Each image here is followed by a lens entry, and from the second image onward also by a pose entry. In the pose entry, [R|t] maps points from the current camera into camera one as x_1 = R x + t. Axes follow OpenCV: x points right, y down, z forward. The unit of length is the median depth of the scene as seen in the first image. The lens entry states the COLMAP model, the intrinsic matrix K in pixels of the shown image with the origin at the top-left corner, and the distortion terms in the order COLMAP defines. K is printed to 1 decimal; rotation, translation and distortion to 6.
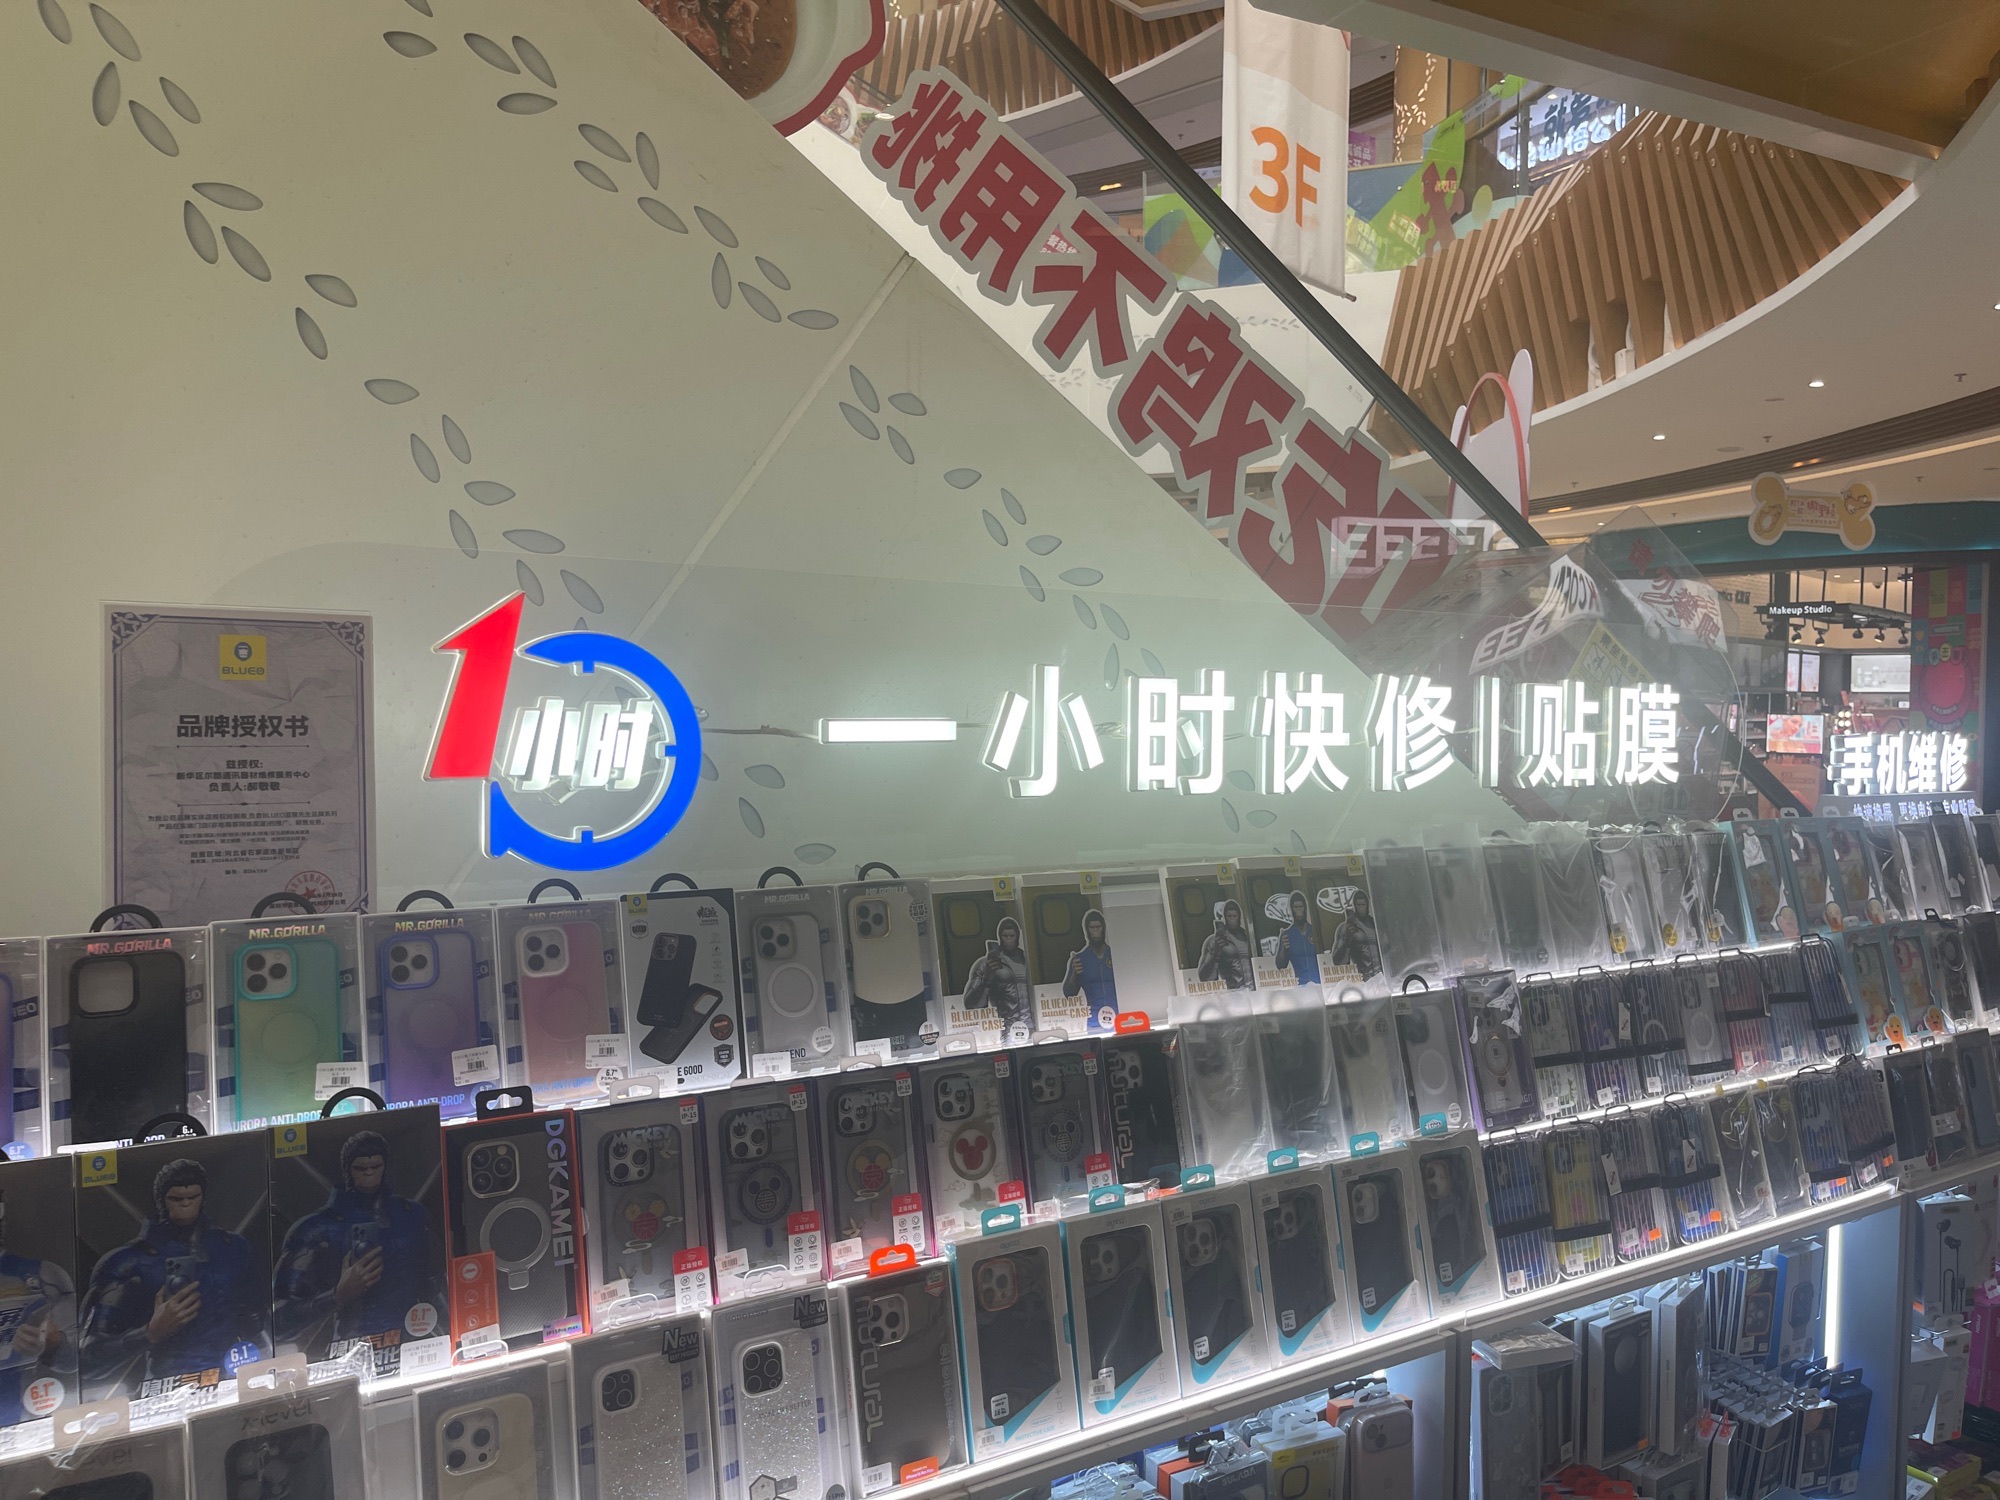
lens RADIAL K [[1445.3, 0, 988.6], [0, 1445.3, 737.3], [0, 0, 1]] dist [0.018613, -0.032606]
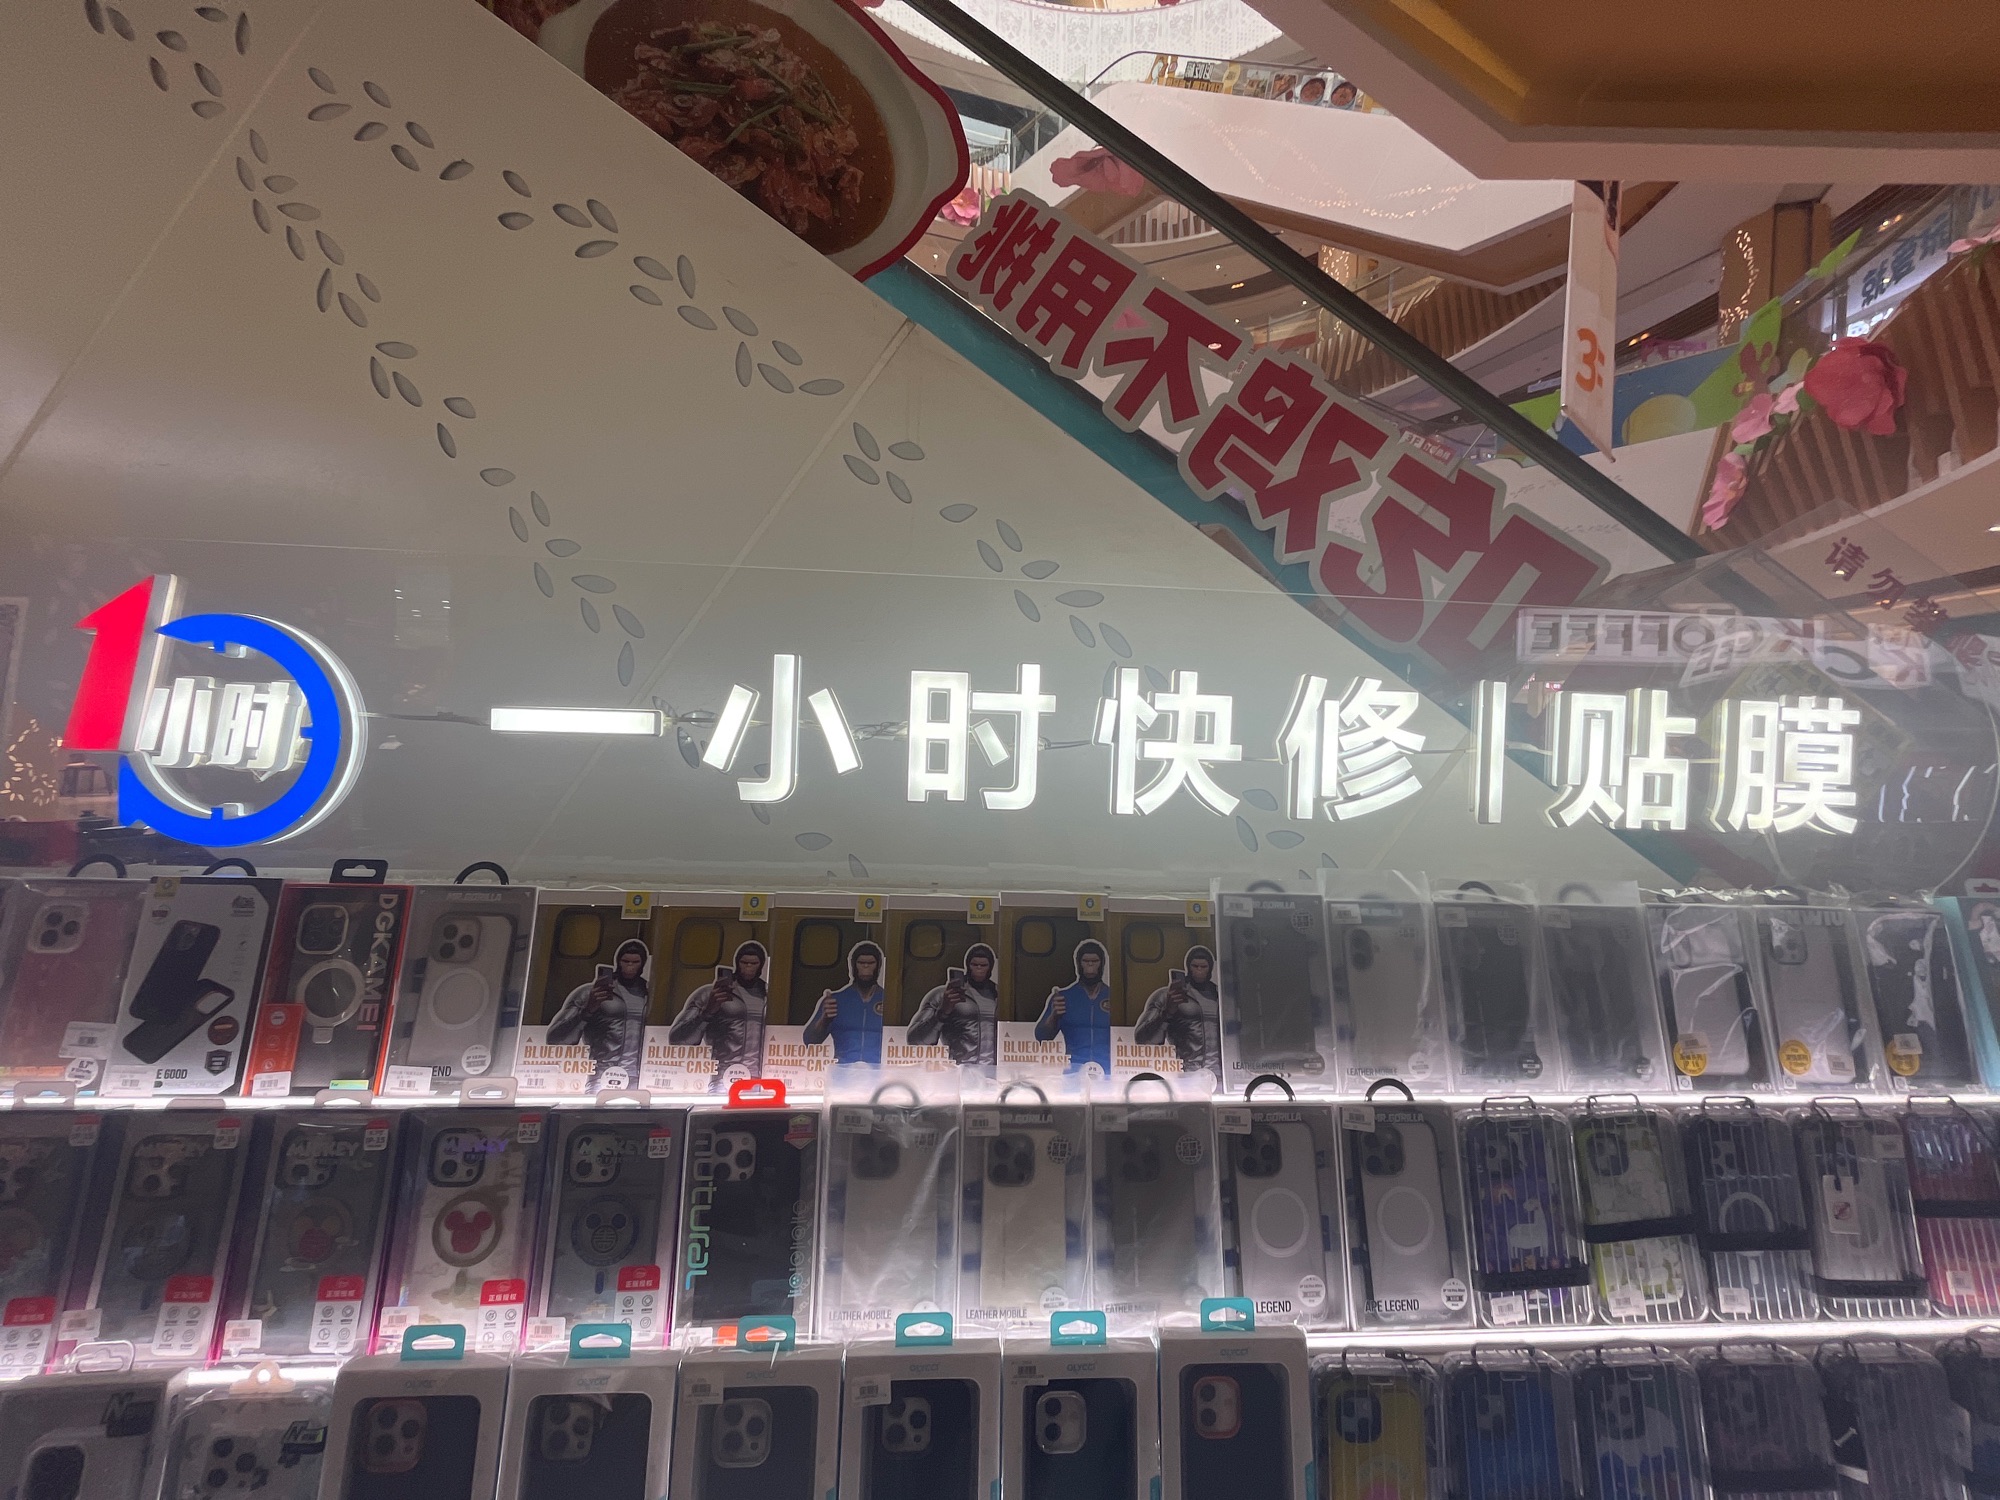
lens RADIAL K [[845.3, 0, 931.7], [0, 845.3, 738.9], [0, 0, 1]] dist [-0.013451, 0.004074]
pose [[0.886335, 0.017063, -0.462730, 0.320224], [-0.031078, 0.999260, -0.022680, 0.009739], [0.462000, 0.034483, 0.886209, 0.511915]]
